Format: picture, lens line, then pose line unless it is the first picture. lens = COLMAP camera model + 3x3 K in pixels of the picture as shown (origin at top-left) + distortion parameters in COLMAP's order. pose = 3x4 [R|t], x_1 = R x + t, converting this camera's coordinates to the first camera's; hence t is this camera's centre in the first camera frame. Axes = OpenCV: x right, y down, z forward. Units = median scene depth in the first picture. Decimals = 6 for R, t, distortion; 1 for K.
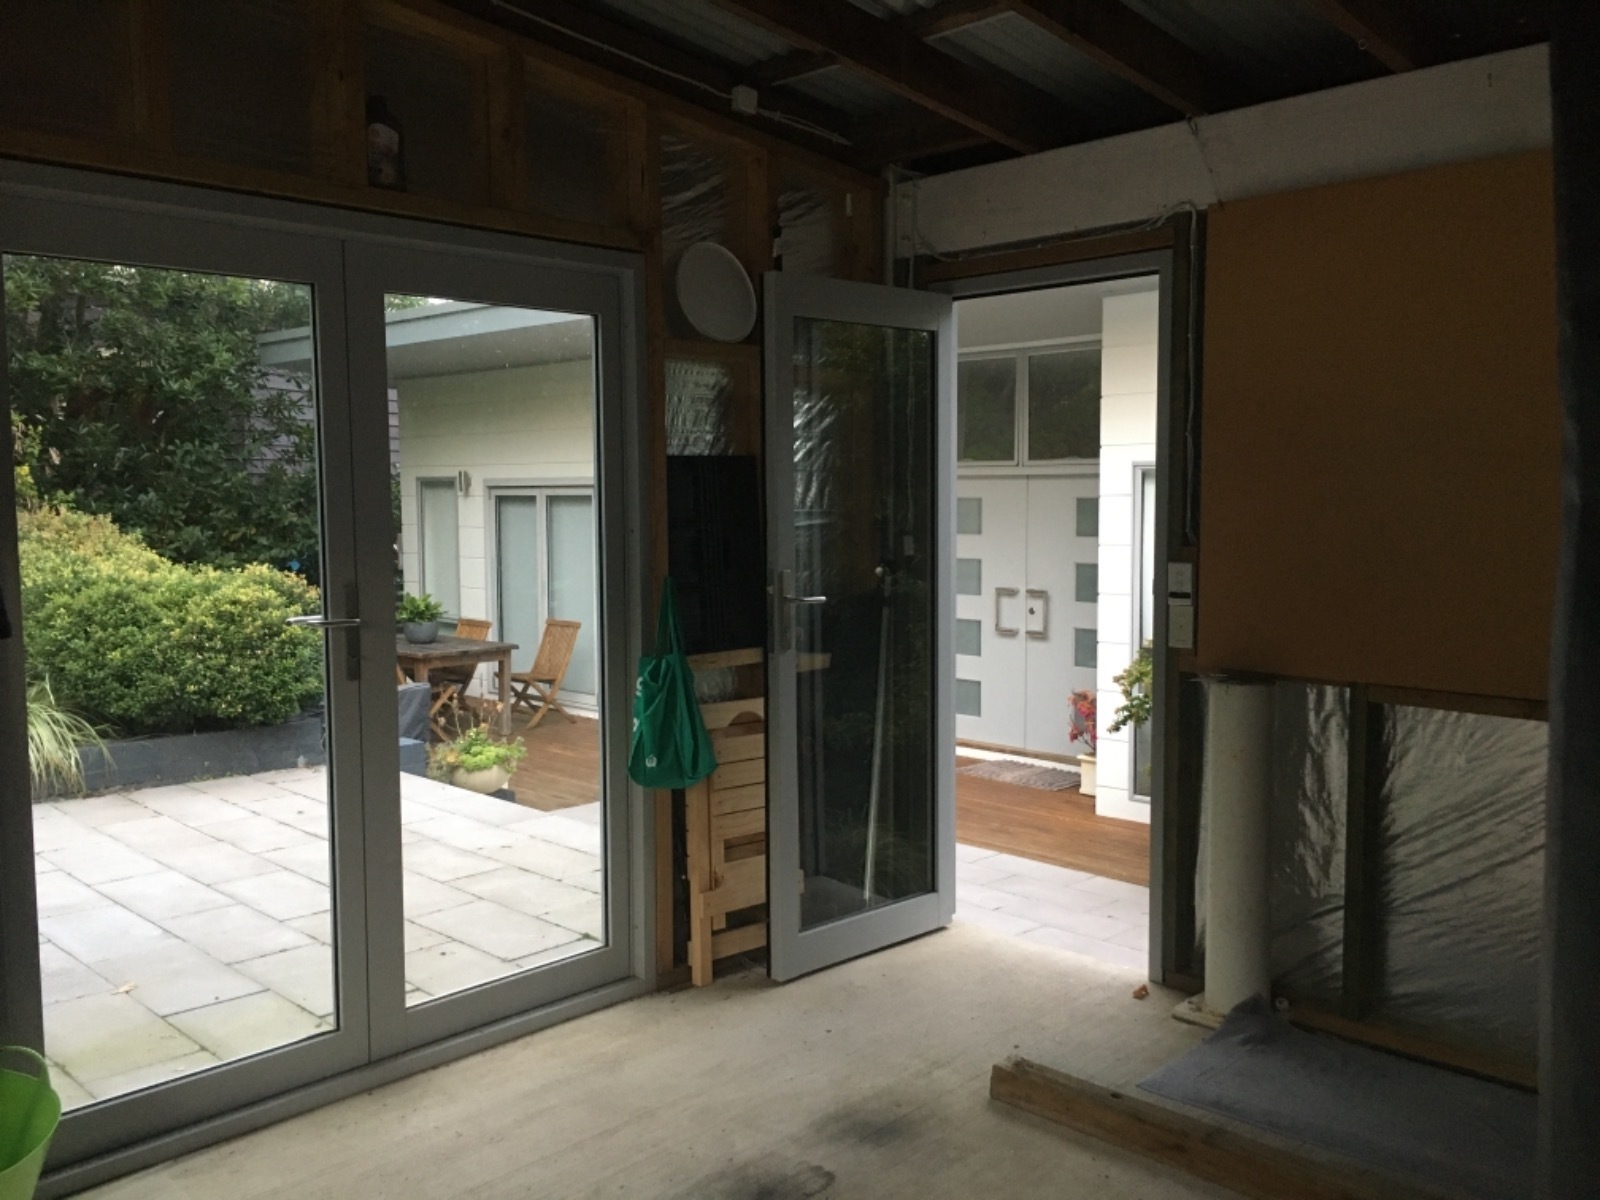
lens RADIAL K [[1343.9, 0, 797.6], [0, 1343.9, 601.5], [0, 0, 1]] dist [0.041635, -0.003973]
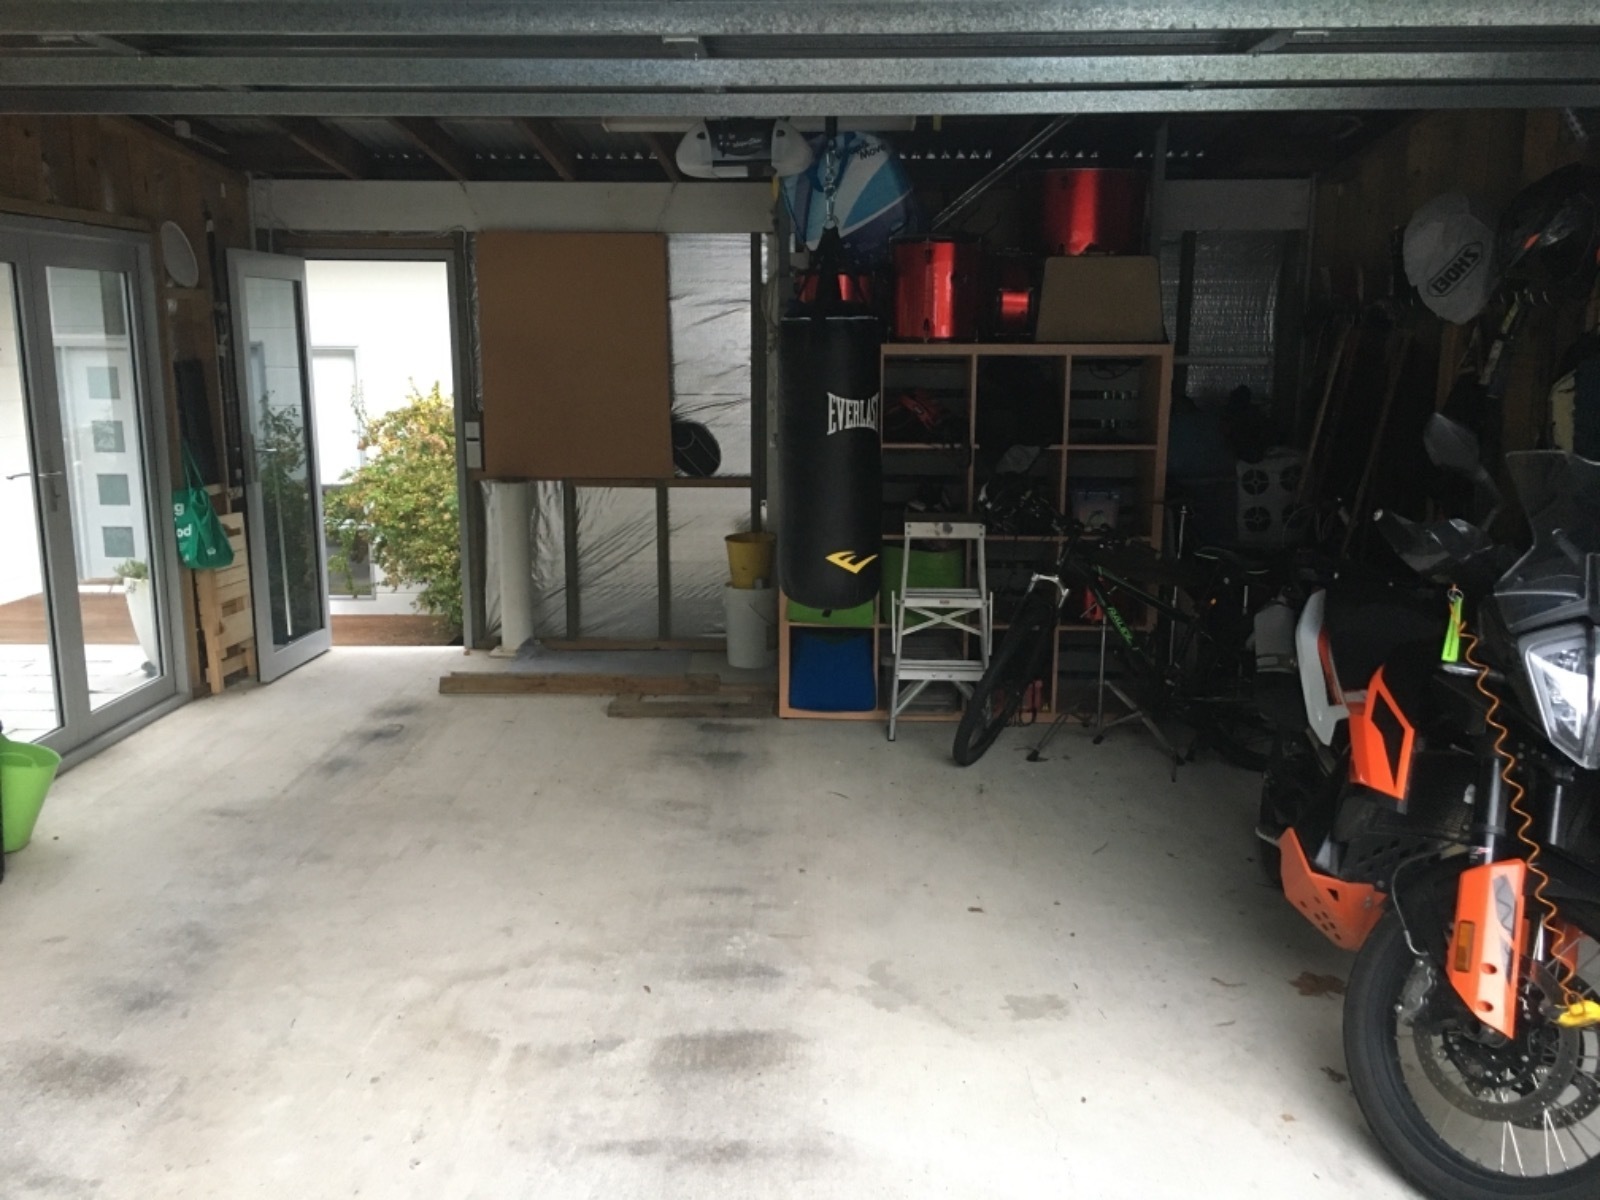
lens RADIAL K [[1343.9, 0, 799.2], [0, 1343.9, 601.2], [0, 0, 1]] dist [0.041635, -0.003973]
pose [[0.724409, -0.123365, 0.678242, -0.705937], [0.047449, 0.990447, 0.129472, -0.002903], [-0.687735, -0.061609, 0.723343, -0.703040]]
